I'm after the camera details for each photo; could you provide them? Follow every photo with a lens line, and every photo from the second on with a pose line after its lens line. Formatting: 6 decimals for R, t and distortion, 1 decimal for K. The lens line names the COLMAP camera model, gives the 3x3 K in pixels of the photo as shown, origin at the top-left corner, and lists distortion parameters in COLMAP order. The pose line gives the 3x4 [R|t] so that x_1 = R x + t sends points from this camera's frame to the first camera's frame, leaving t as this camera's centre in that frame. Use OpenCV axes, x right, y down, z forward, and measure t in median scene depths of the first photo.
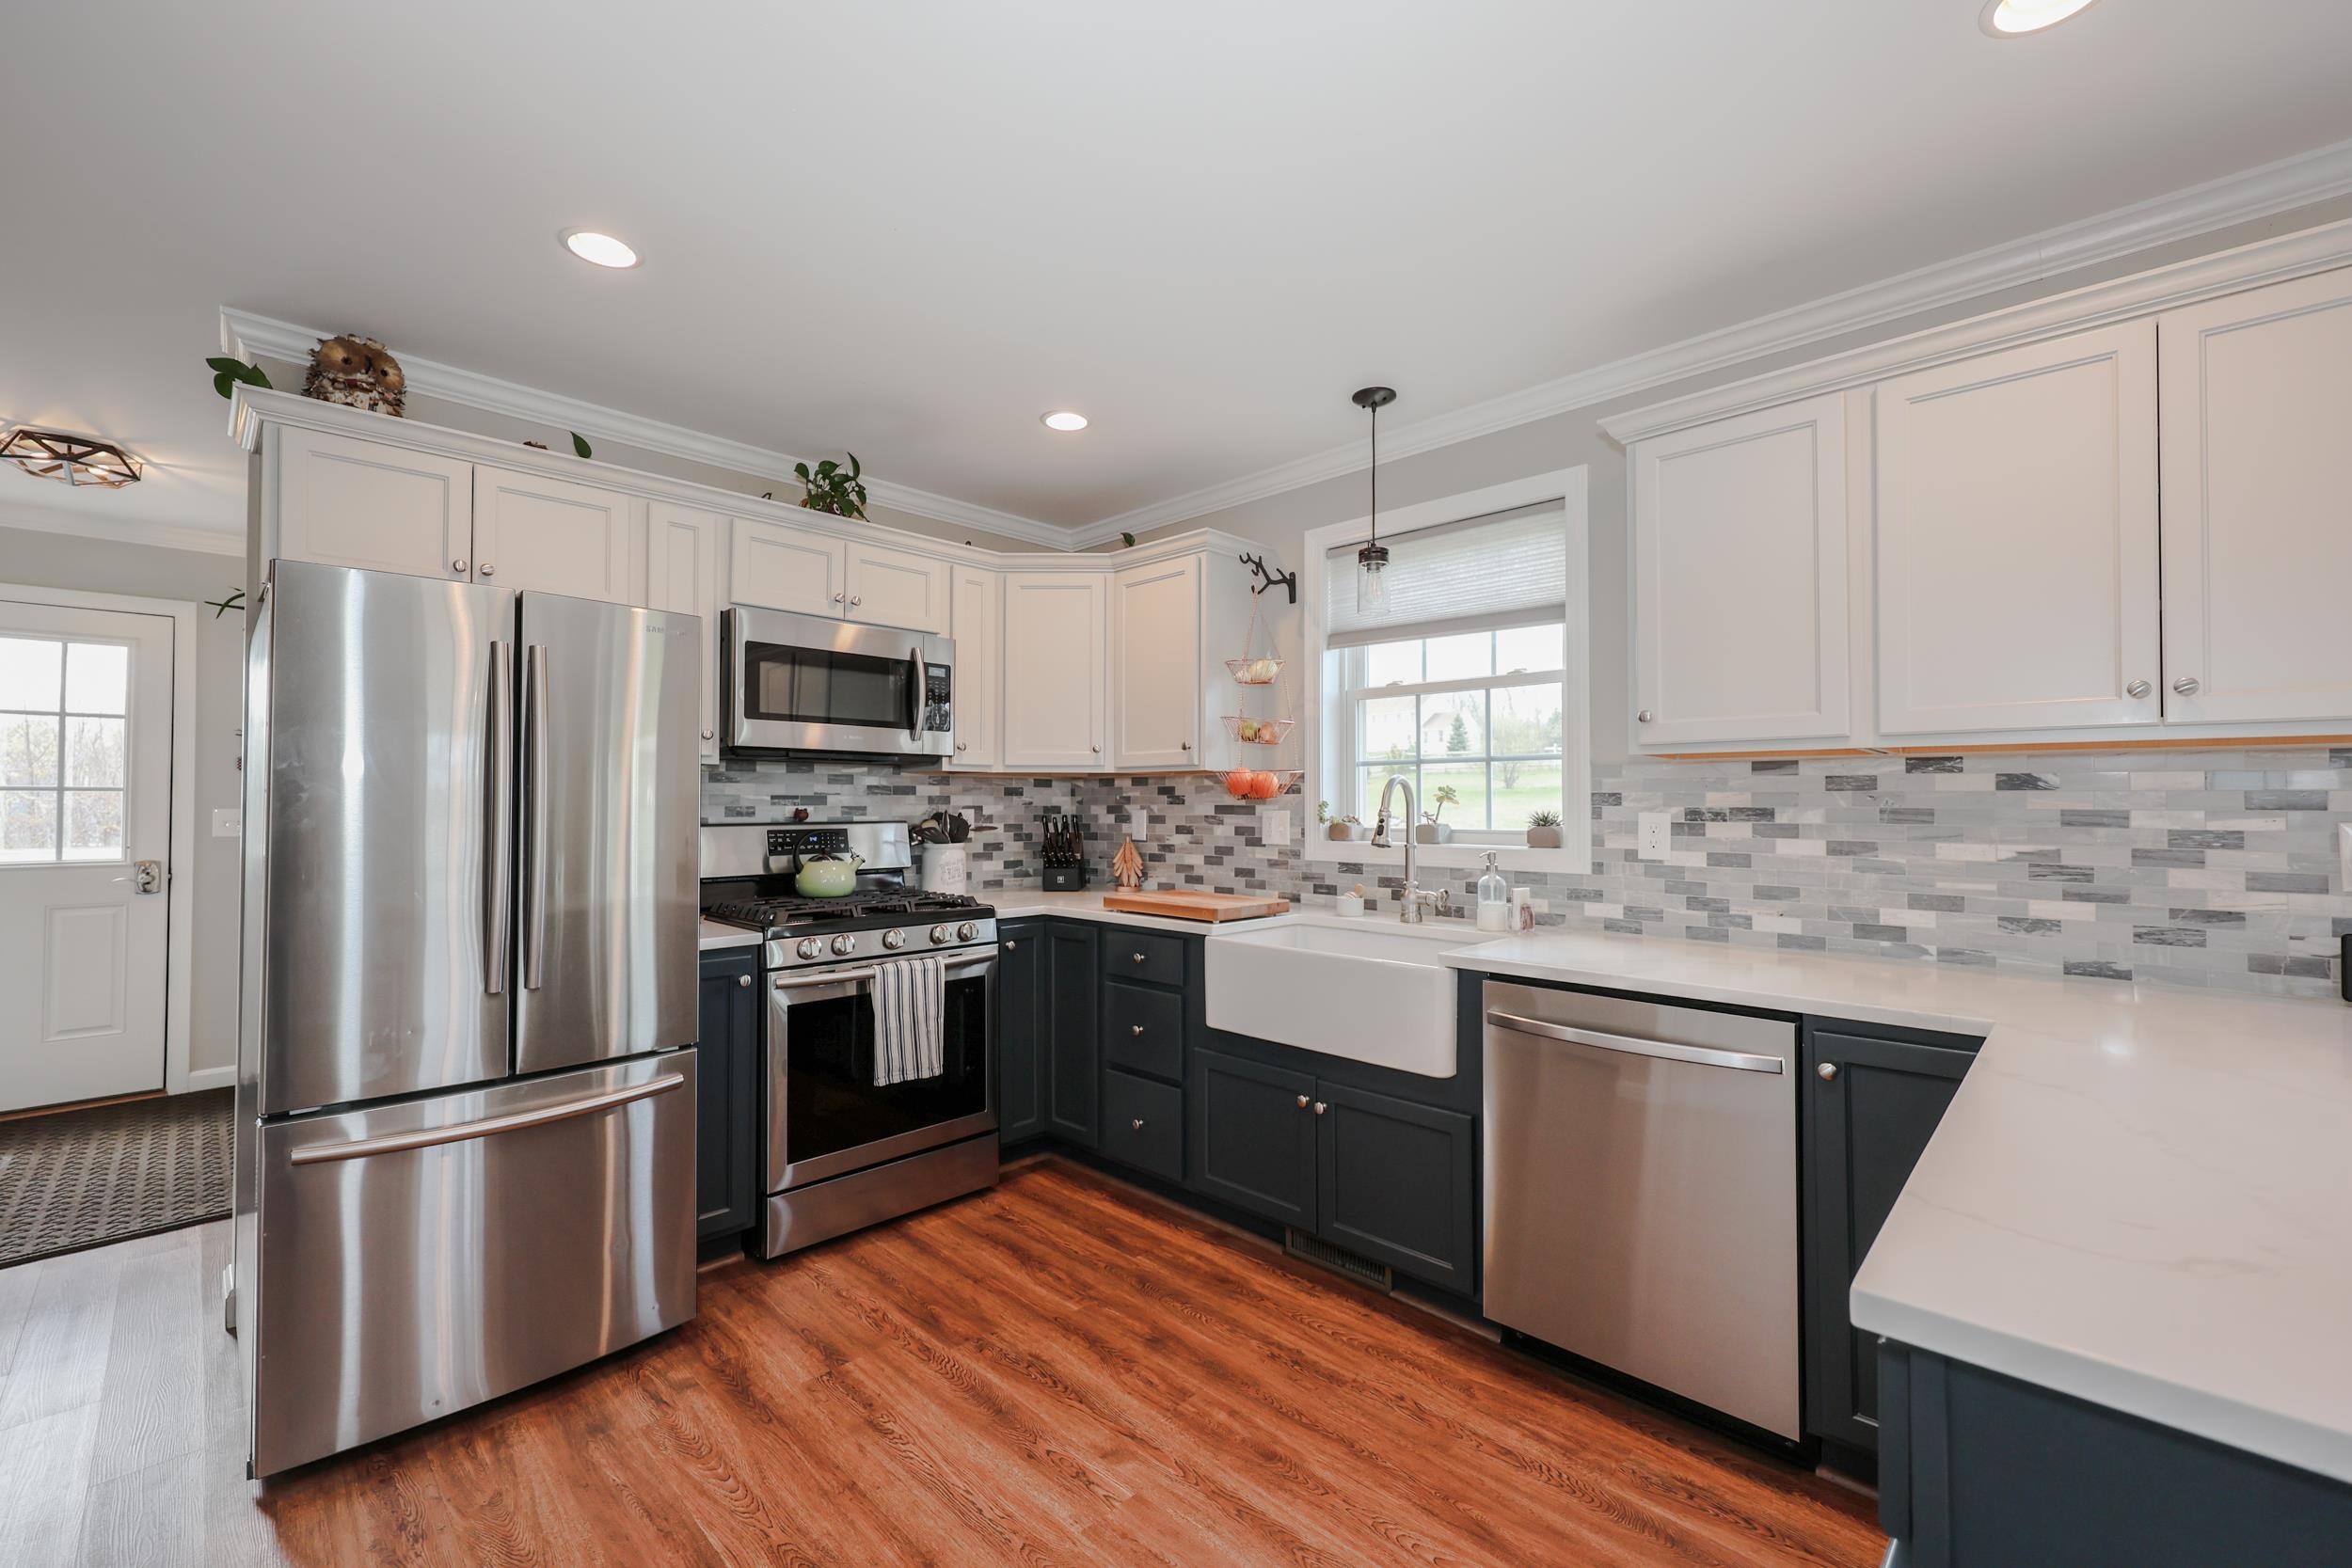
lens RADIAL K [[957.2, 0, 1154.1], [0, 957.2, 785.6], [0, 0, 1]] dist [0.002271, 0.000026]
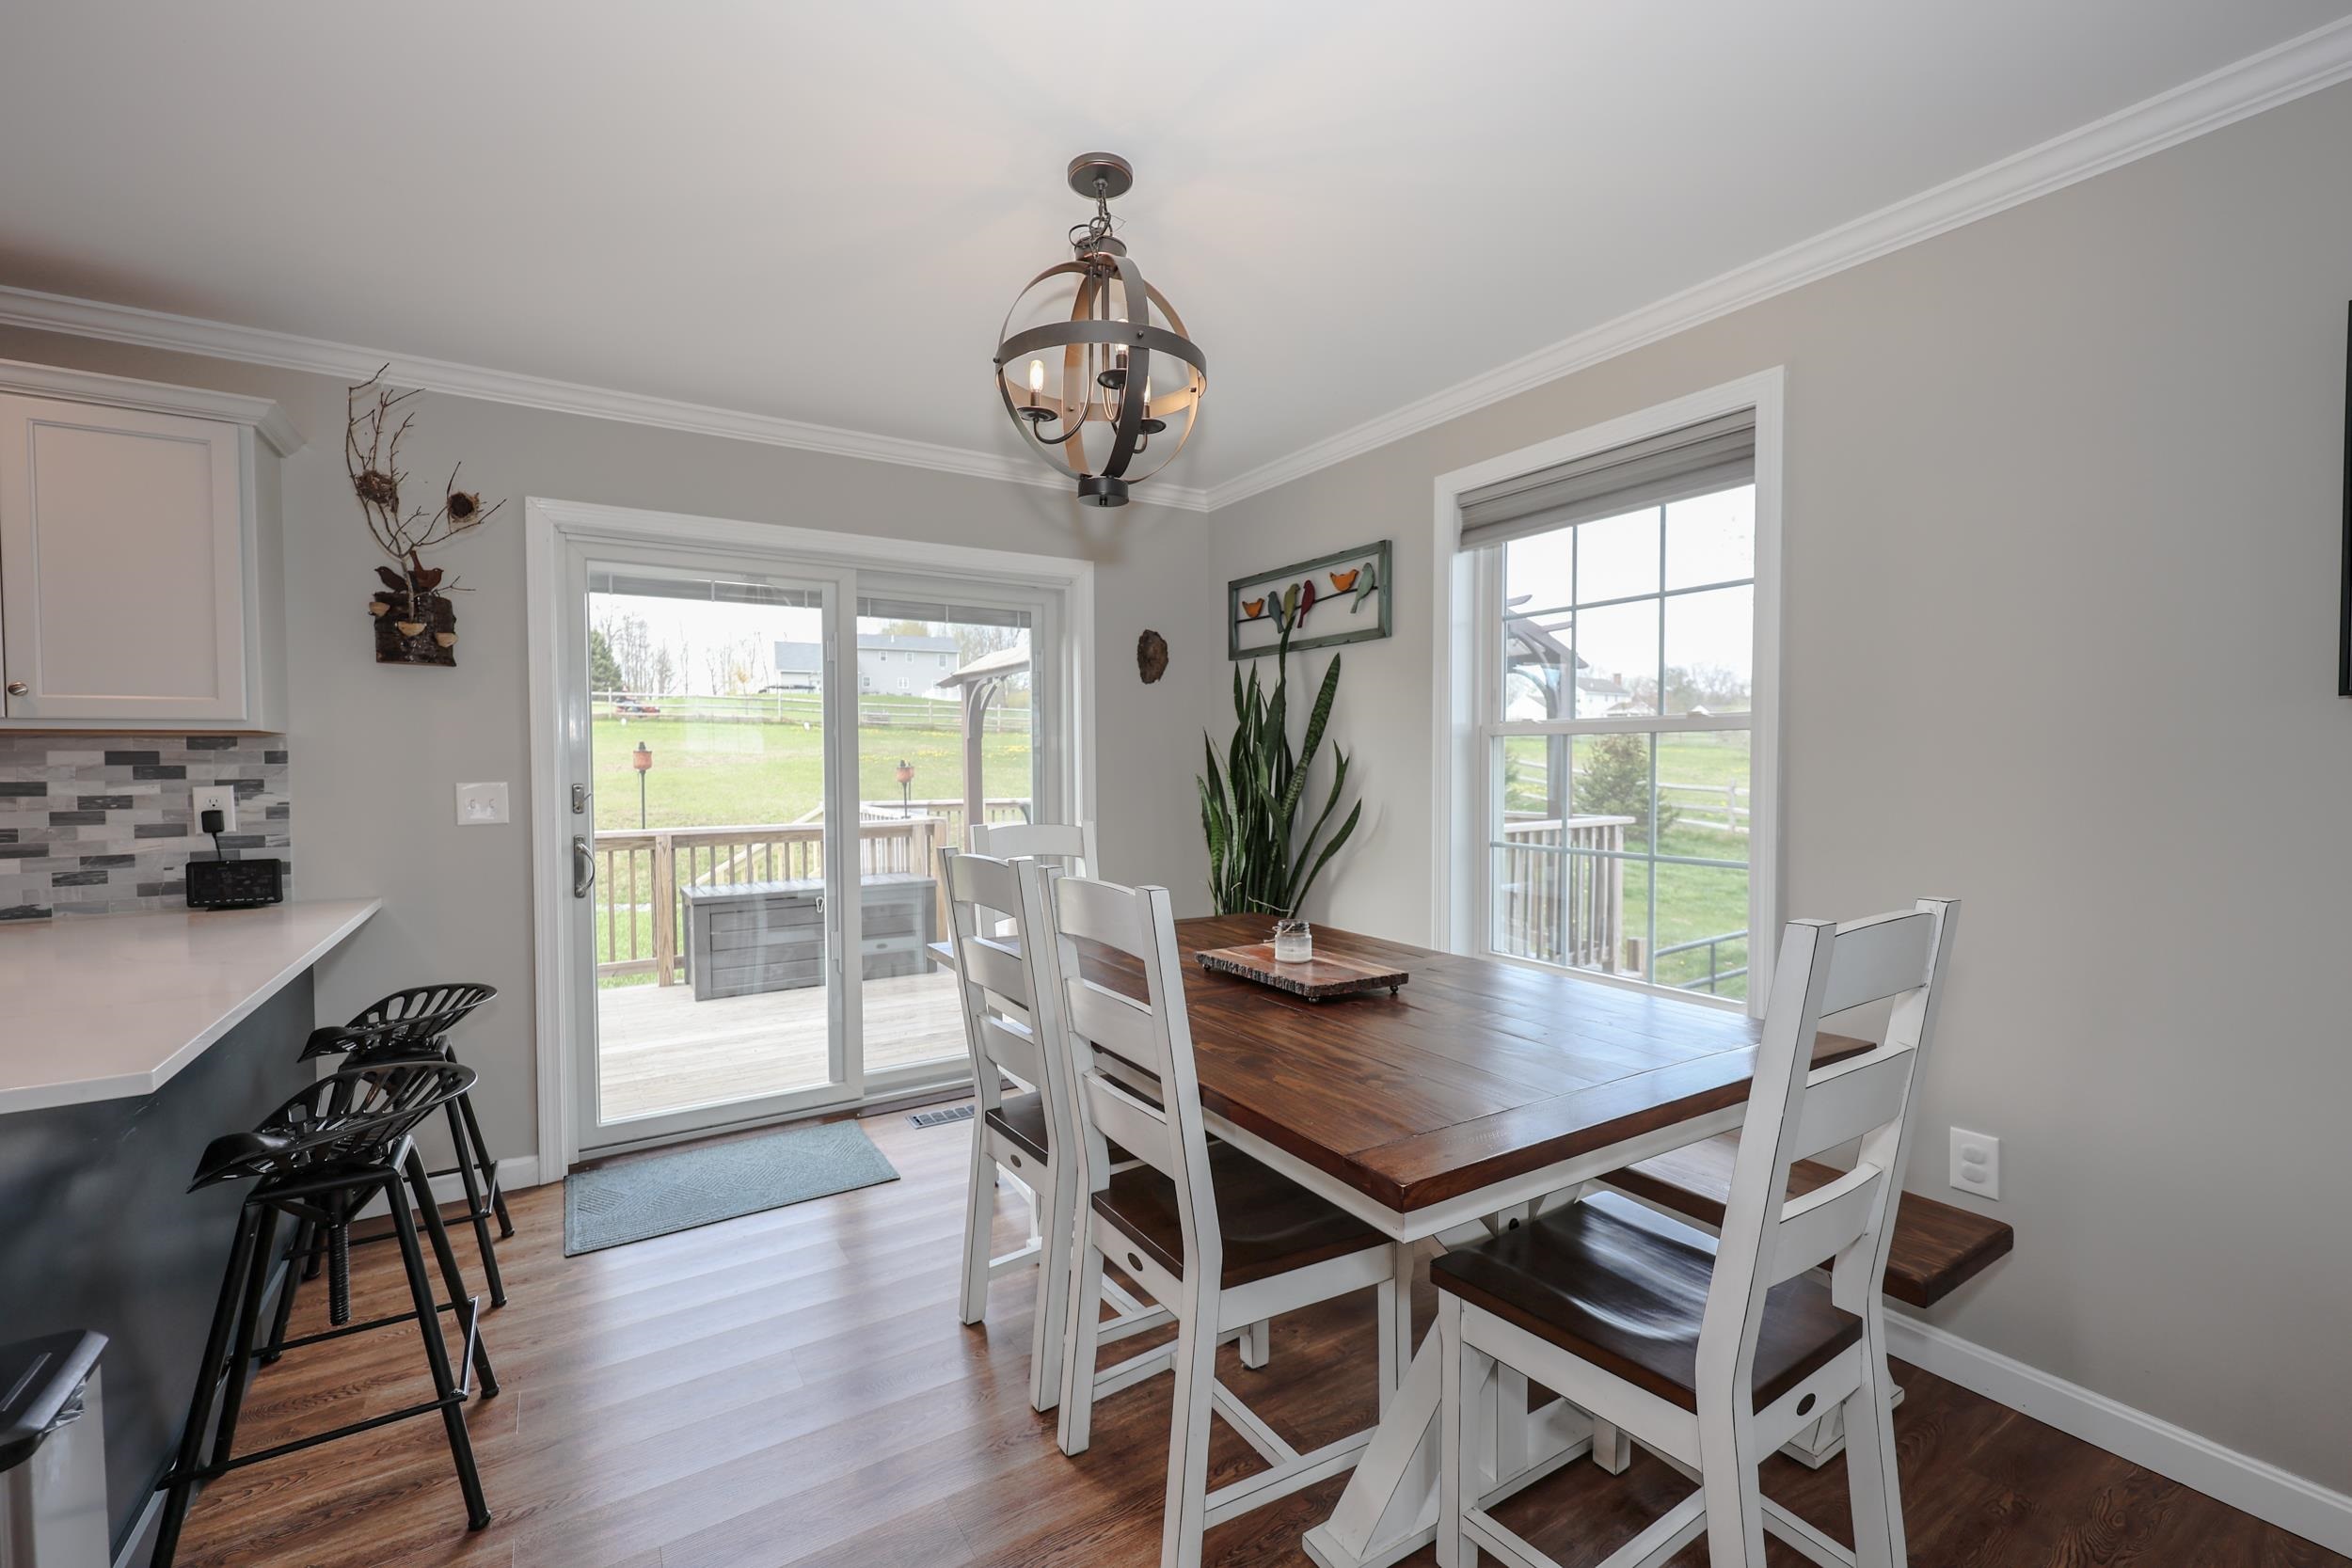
lens RADIAL K [[975.8, 0, 1177.8], [0, 975.8, 787.3], [0, 0, 1]] dist [-0.001138, -0.000193]
pose [[0.217932, -0.038589, 0.975201, 0.069107], [-0.011592, 0.999045, 0.042122, -0.026655], [-0.975895, -0.020484, 0.217277, -0.504159]]
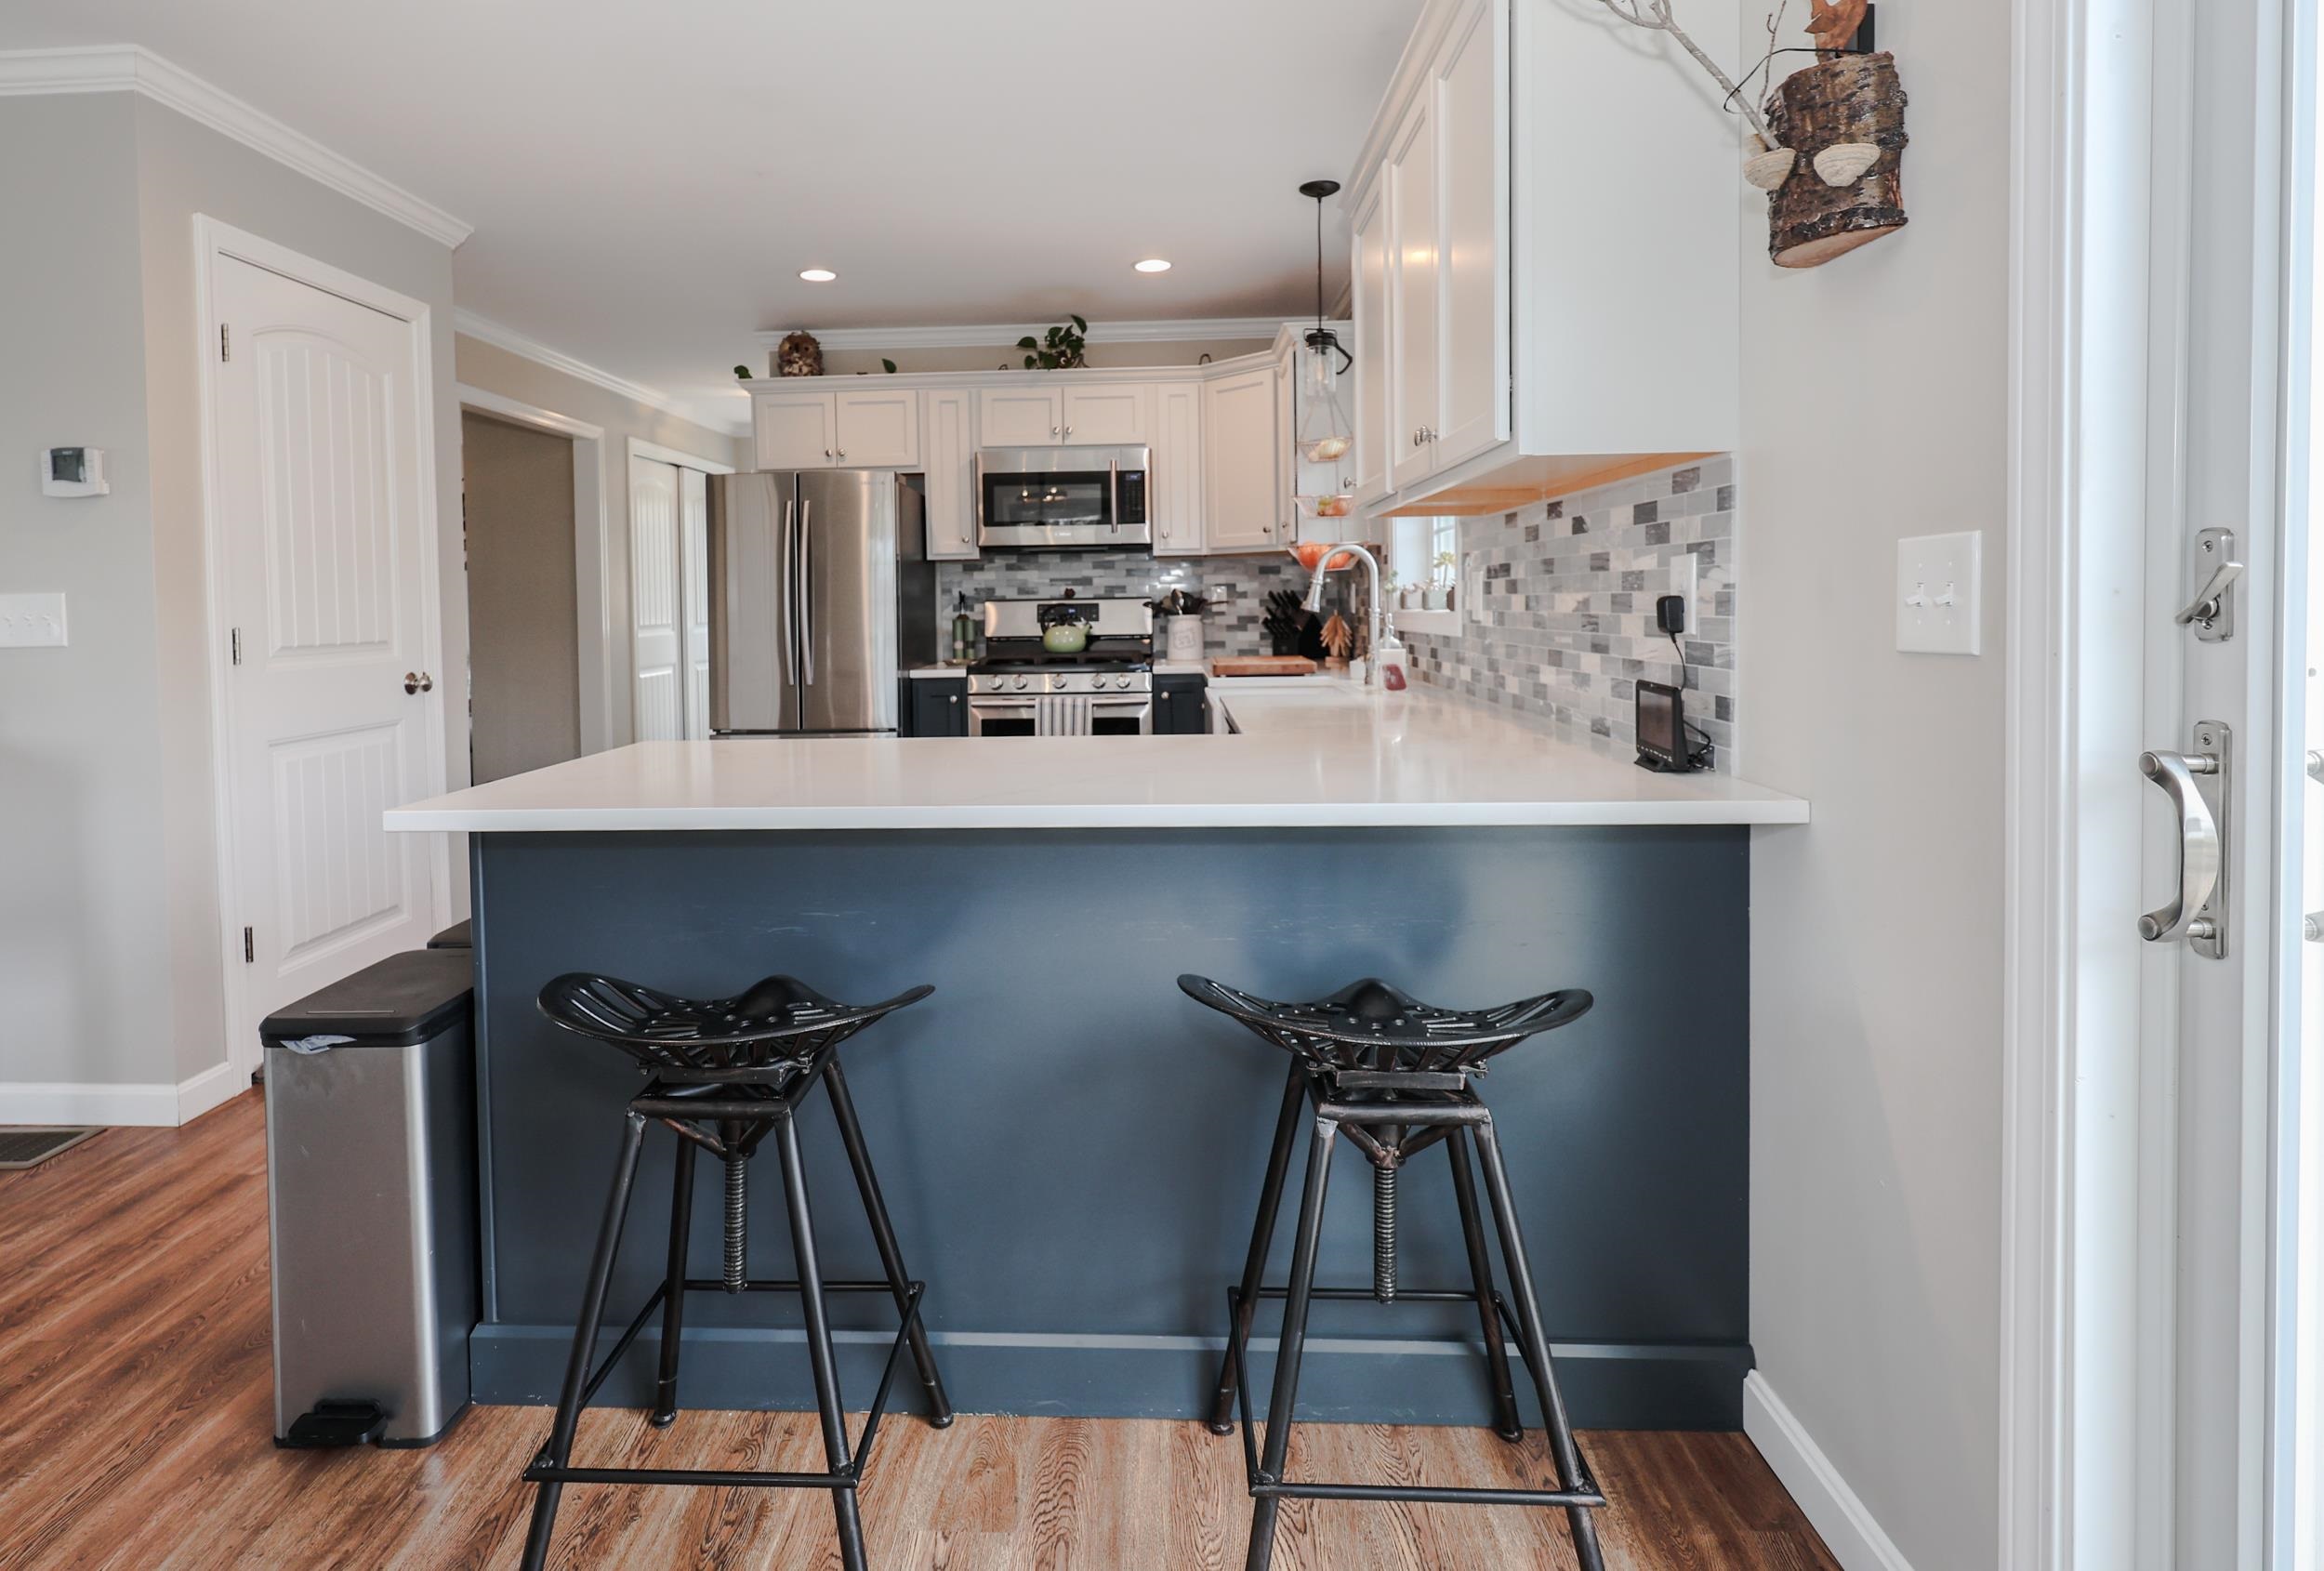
lens RADIAL K [[1170.8, 0, 1109.0], [0, 1170.8, 620.4], [0, 0, 1]] dist [-0.000675, -0.000099]
pose [[0.672212, -0.001452, -0.740358, 1.066870], [0.031571, 0.999145, 0.026705, 0.032630], [0.739686, -0.041325, 0.671682, -0.067887]]
